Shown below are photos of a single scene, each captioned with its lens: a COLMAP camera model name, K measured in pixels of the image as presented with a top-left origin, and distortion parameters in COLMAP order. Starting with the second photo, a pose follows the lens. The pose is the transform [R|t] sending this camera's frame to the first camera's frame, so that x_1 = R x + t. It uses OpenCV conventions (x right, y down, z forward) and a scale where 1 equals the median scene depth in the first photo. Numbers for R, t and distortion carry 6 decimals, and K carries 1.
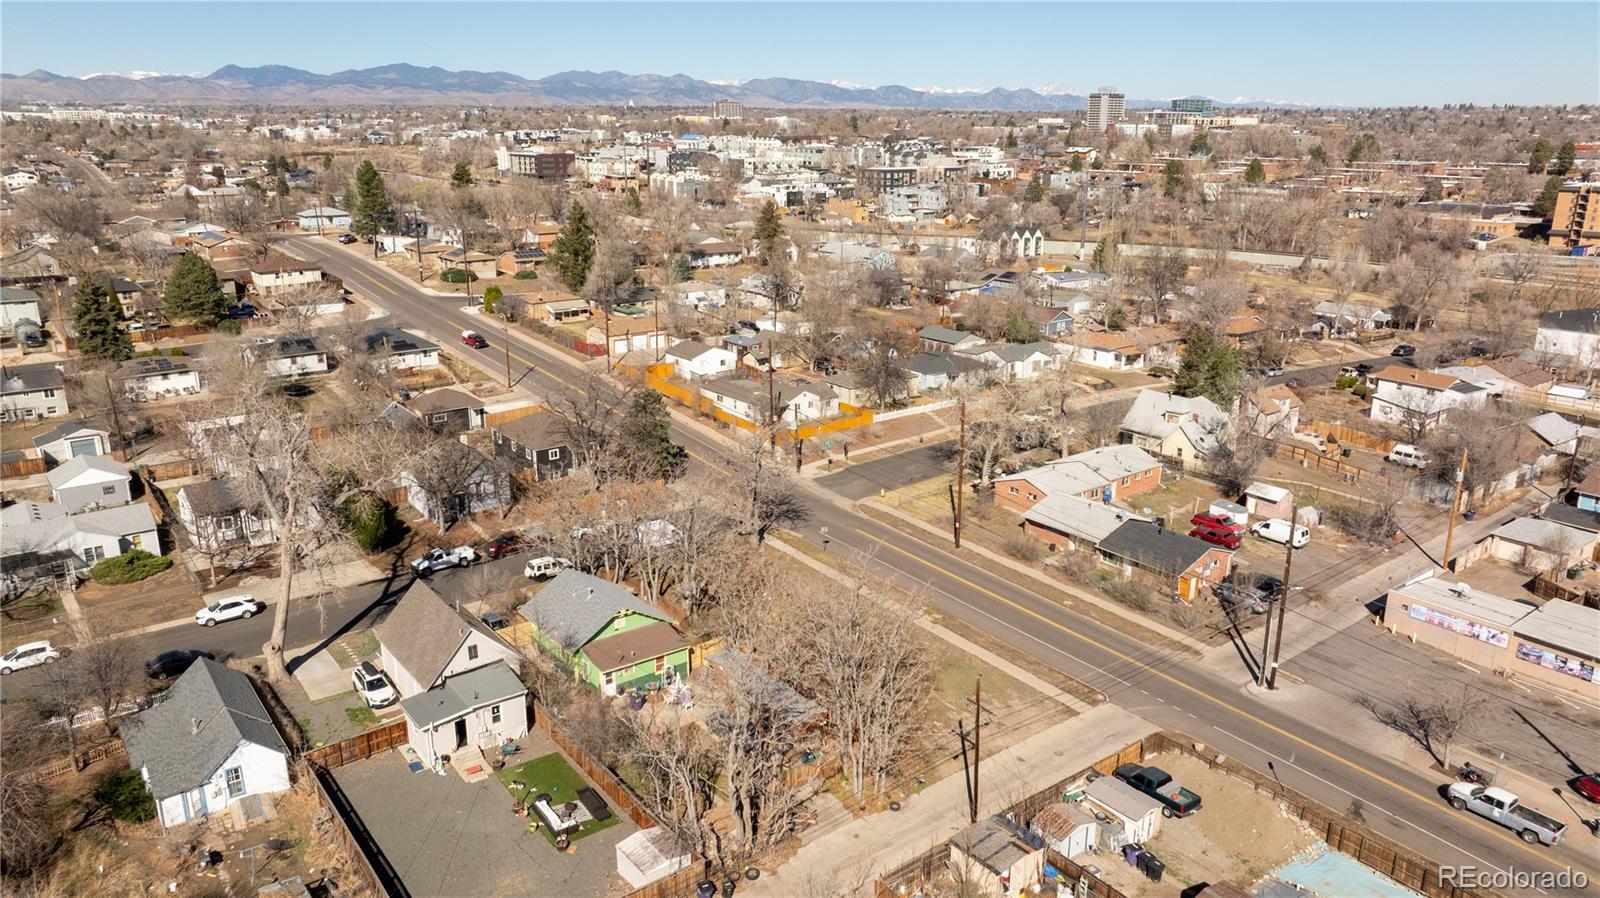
lens RADIAL K [[1125.3, 0, 800.0], [0, 1125.3, 449.0], [0, 0, 1]] dist [-0.020030, 0.003895]
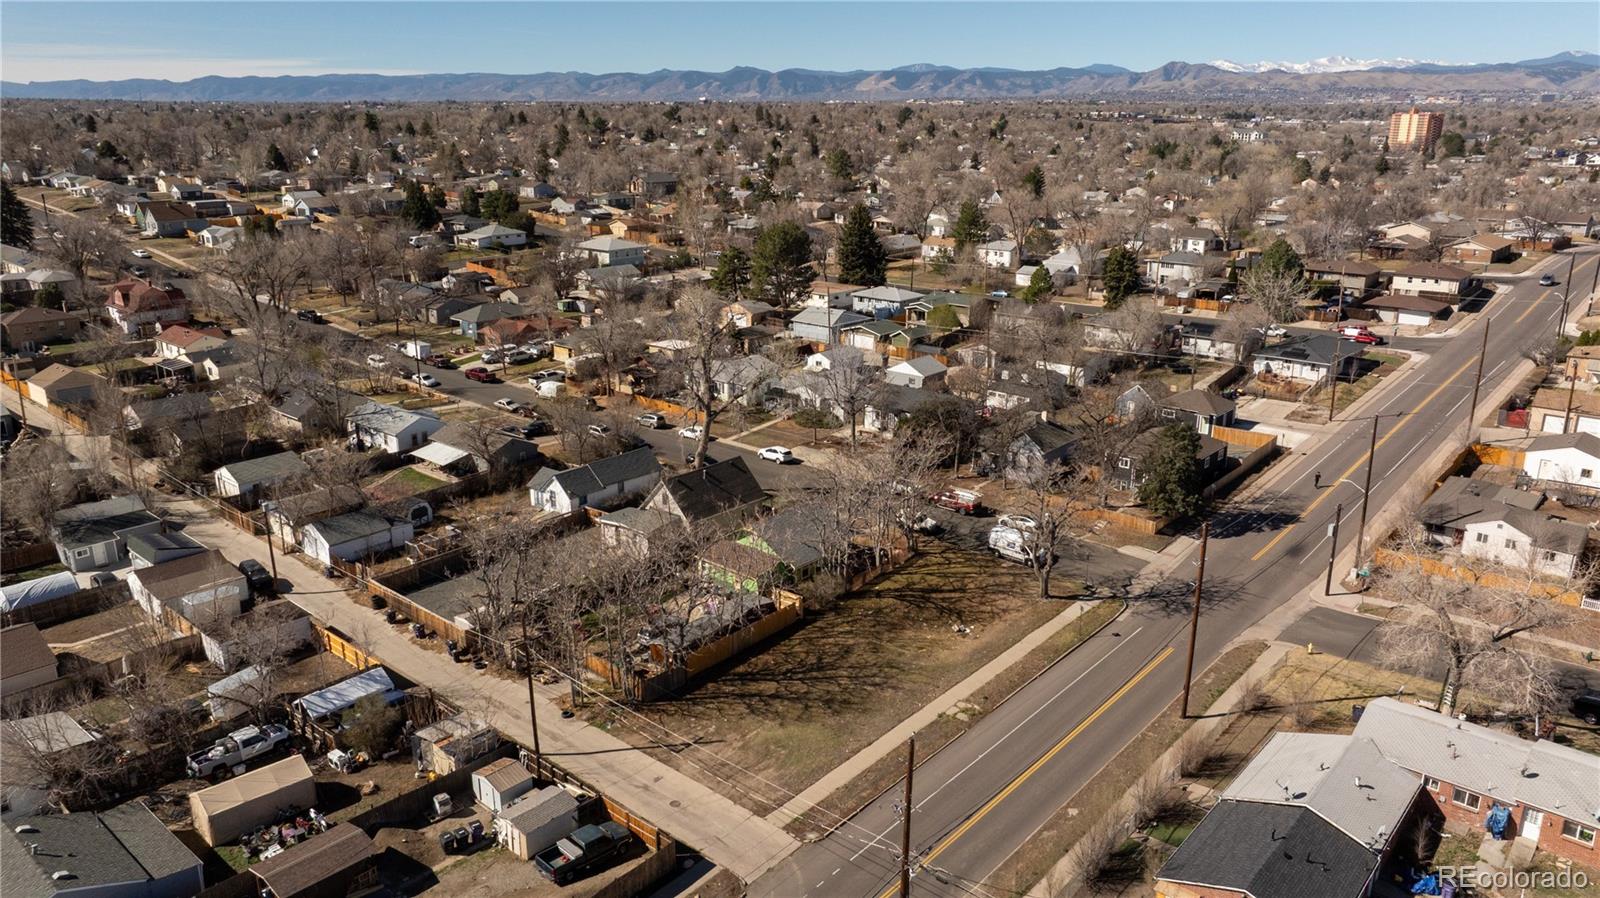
lens RADIAL K [[1125.3, 0, 800.0], [0, 1125.3, 449.0], [0, 0, 1]] dist [-0.020030, 0.003895]
pose [[0.190561, 0.281038, -0.940587, 0.570323], [-0.280373, 0.933816, 0.222212, -0.128722], [0.940786, 0.221370, 0.256744, 0.439388]]
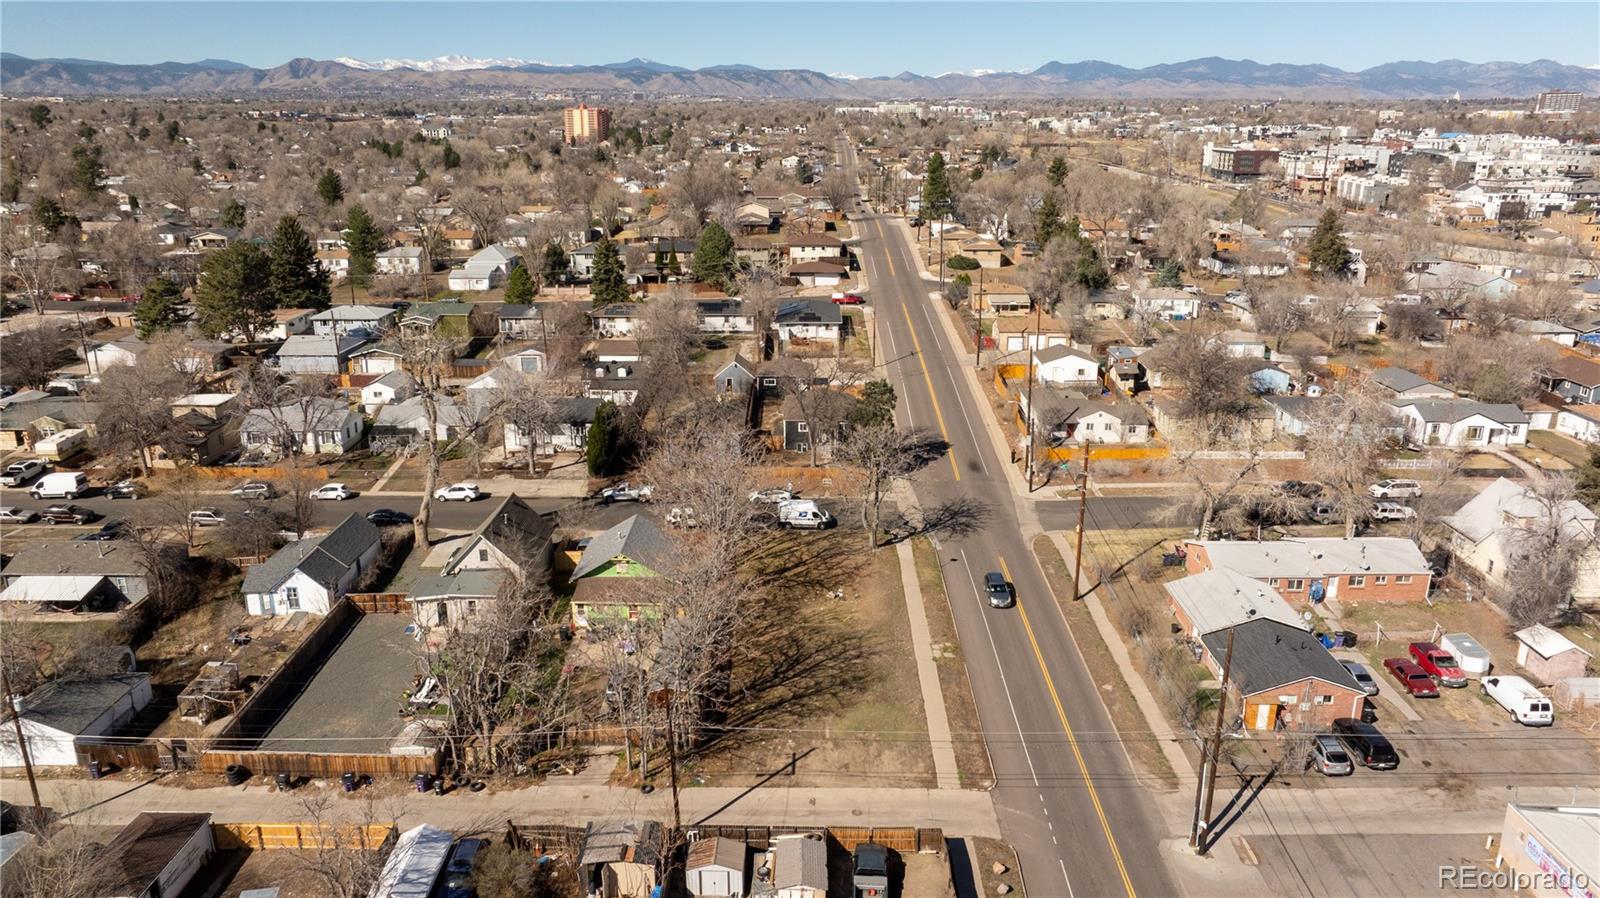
lens RADIAL K [[1125.3, 0, 800.0], [0, 1125.3, 449.0], [0, 0, 1]] dist [-0.020030, 0.003895]
pose [[0.786588, 0.176360, -0.591757, 0.376123], [-0.173316, 0.982878, 0.062547, -0.037386], [0.592656, 0.053362, 0.803686, 0.123791]]
